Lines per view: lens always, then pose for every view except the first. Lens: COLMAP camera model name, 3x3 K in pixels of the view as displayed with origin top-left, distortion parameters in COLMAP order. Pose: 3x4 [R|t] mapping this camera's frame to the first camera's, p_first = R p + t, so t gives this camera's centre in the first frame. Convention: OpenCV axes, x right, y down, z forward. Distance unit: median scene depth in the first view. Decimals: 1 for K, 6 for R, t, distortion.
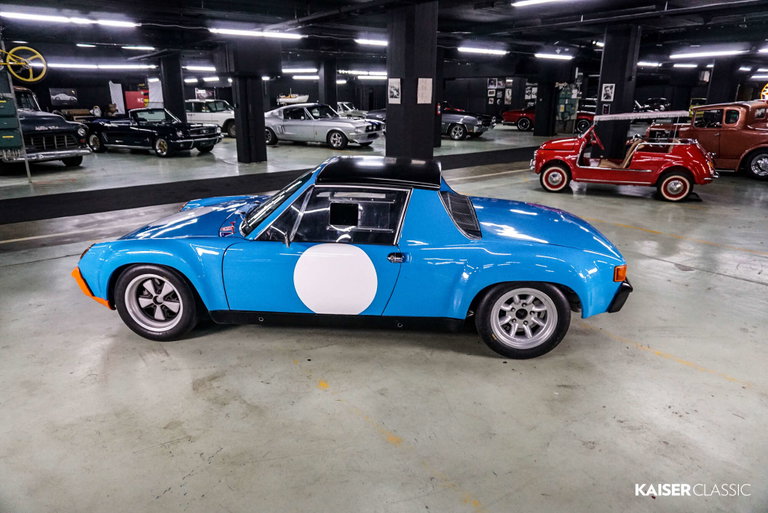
lens RADIAL K [[506.7, 0, 385.5], [0, 506.7, 246.7], [0, 0, 1]] dist [-0.049840, 0.024023]
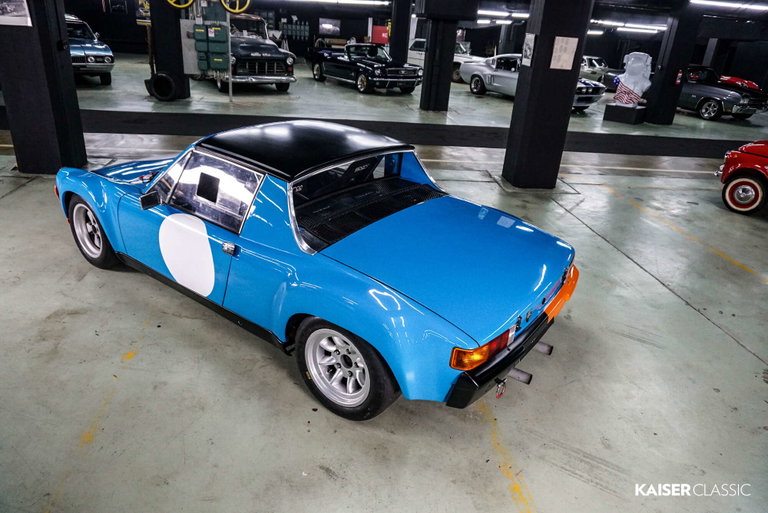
lens RADIAL K [[506.7, 0, 385.5], [0, 506.7, 246.7], [0, 0, 1]] dist [-0.049840, 0.024023]
pose [[0.856295, 0.259121, -0.446784, 0.170810], [-0.212249, 0.965168, 0.152976, -0.046105], [0.470861, -0.036164, 0.881466, 0.095984]]
